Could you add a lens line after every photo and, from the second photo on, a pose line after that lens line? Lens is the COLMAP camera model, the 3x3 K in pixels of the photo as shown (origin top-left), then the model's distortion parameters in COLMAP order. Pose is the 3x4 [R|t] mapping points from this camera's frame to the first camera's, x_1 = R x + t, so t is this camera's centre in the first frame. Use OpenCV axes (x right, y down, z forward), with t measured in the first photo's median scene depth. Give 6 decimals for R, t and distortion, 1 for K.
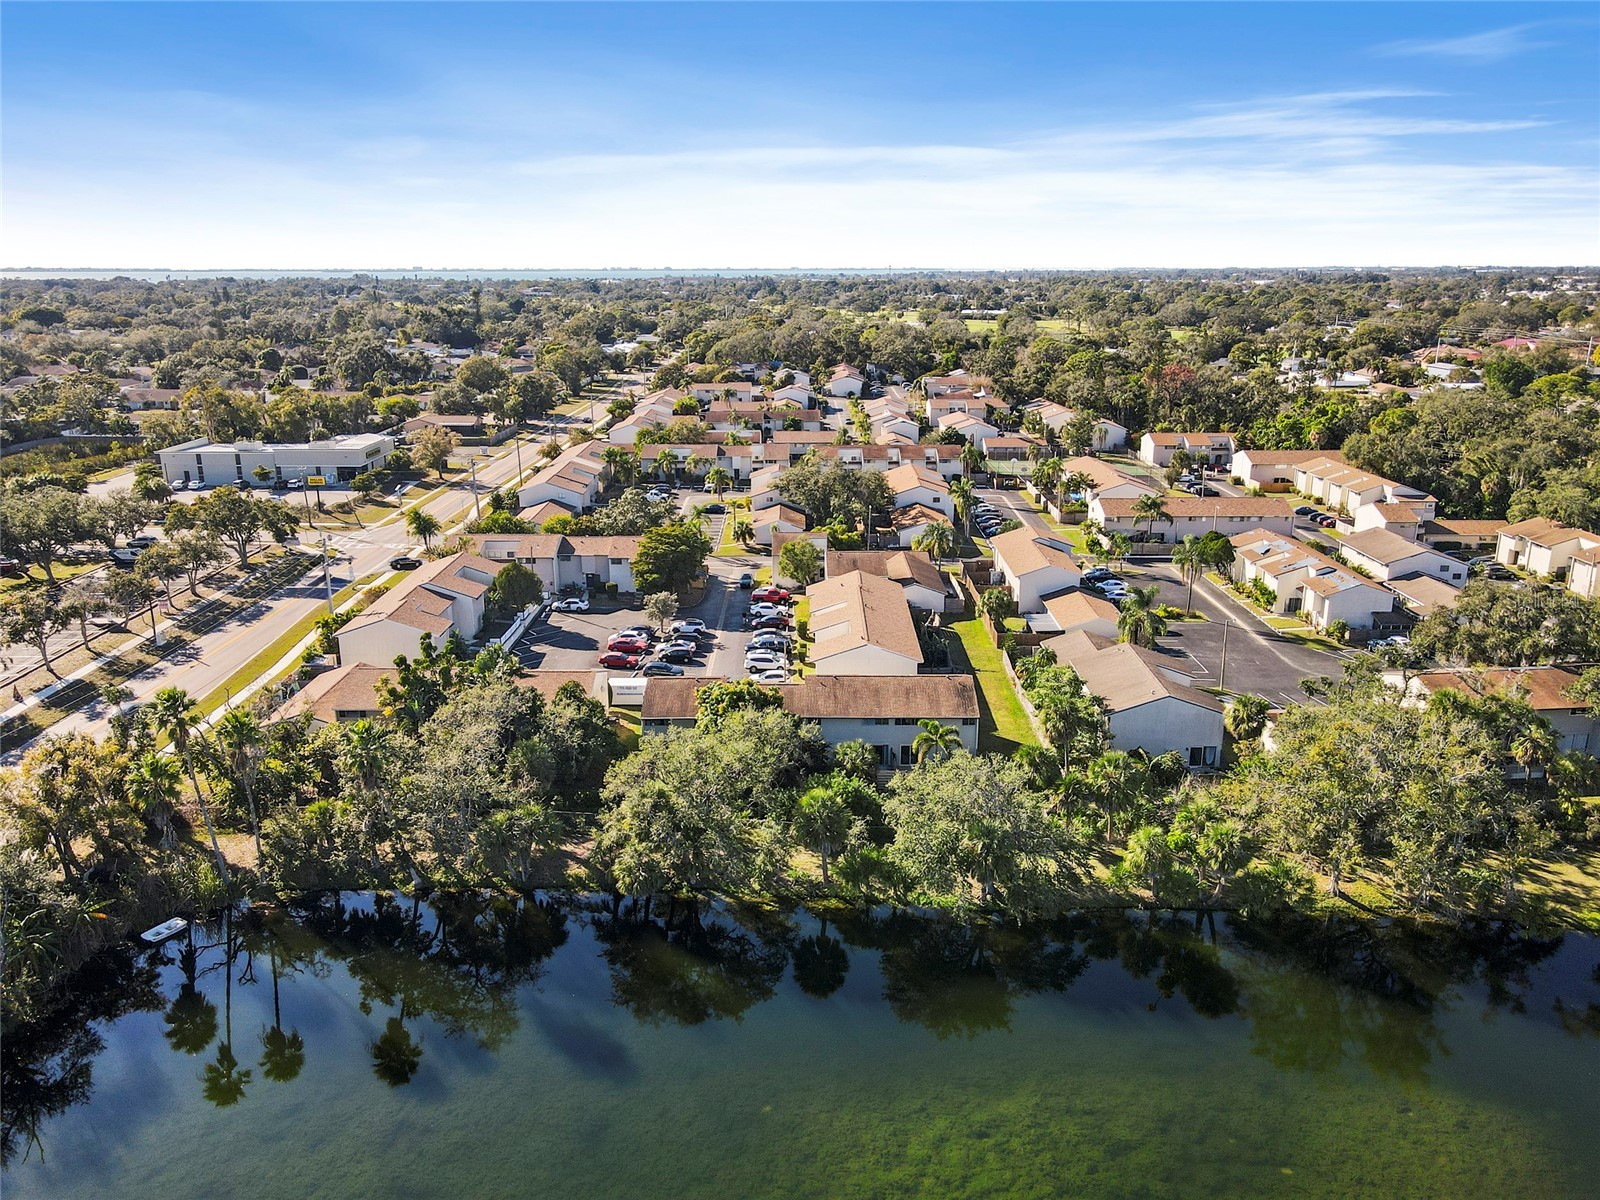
lens RADIAL K [[1200.5, 0, 800.0], [0, 1200.5, 600.0], [0, 0, 1]] dist [-0.010808, -0.005810]
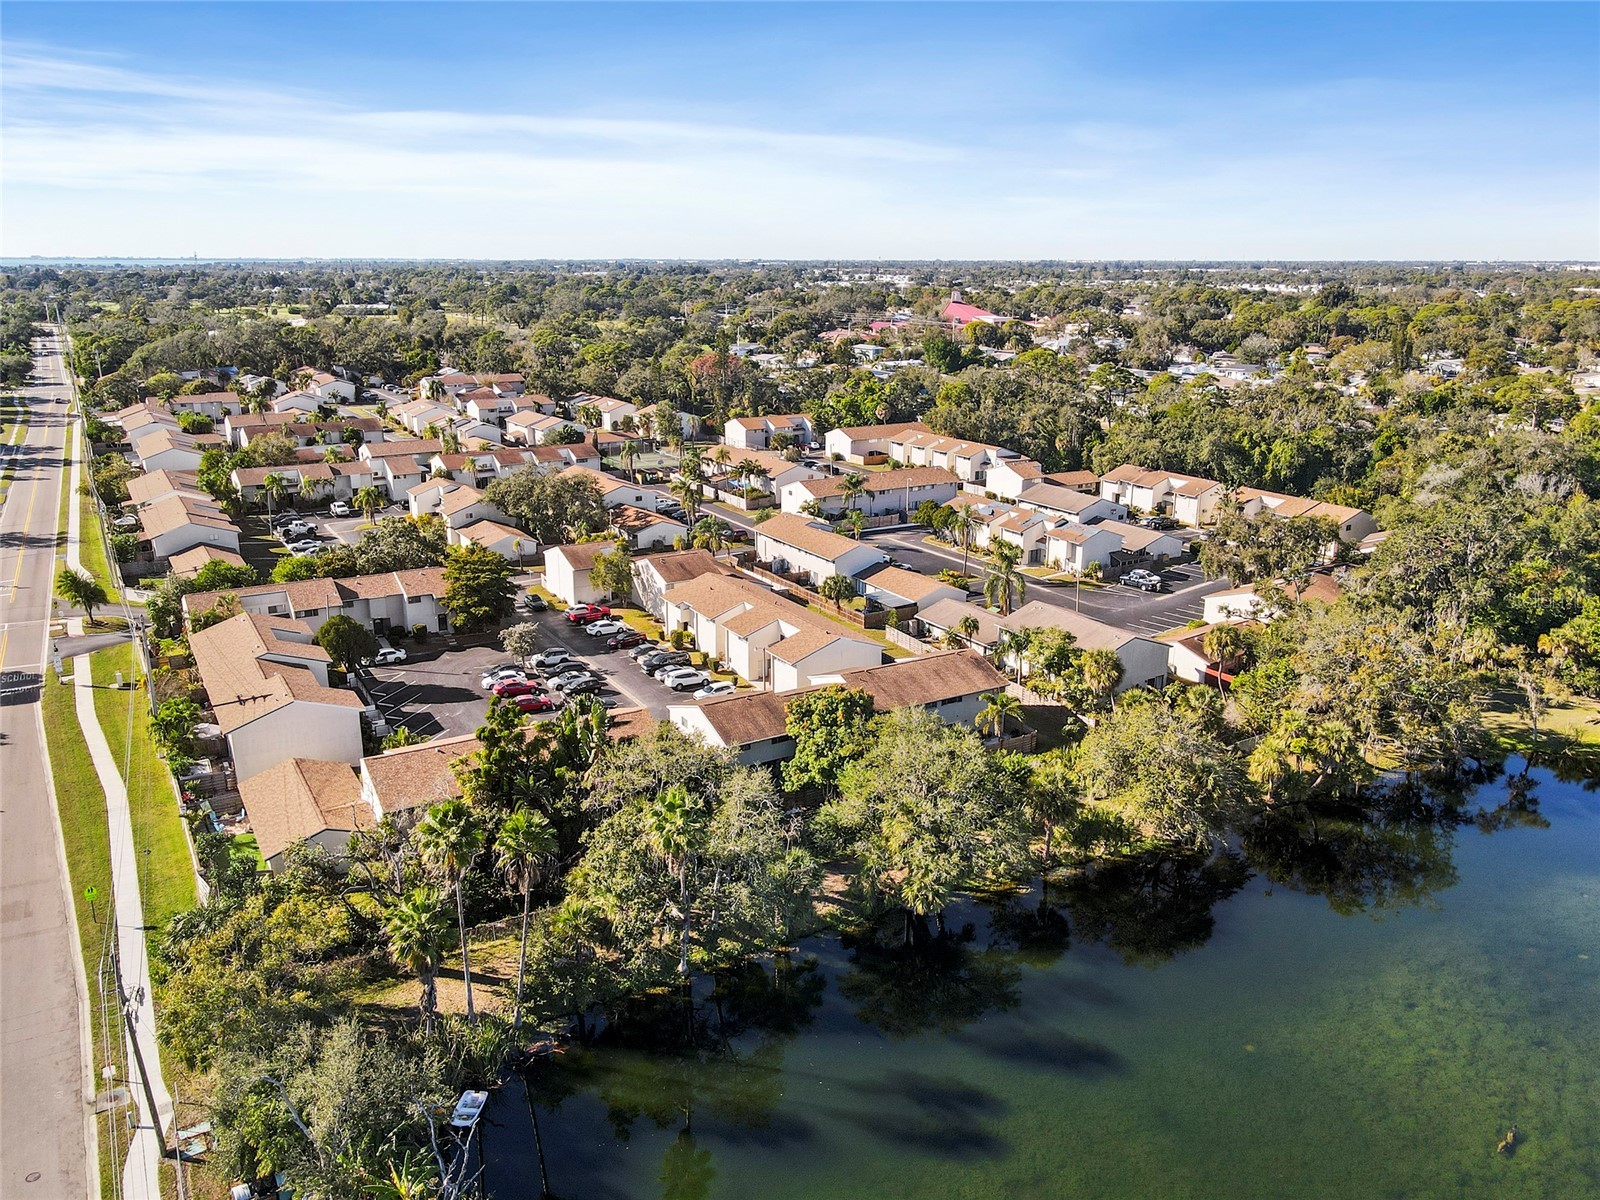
lens RADIAL K [[1200.5, 0, 800.0], [0, 1200.5, 600.0], [0, 0, 1]] dist [-0.010808, -0.005810]
pose [[0.855137, -0.137168, 0.499926, -0.373391], [0.133513, 0.990101, 0.043284, -0.034559], [-0.500915, 0.029733, 0.864986, 0.110064]]
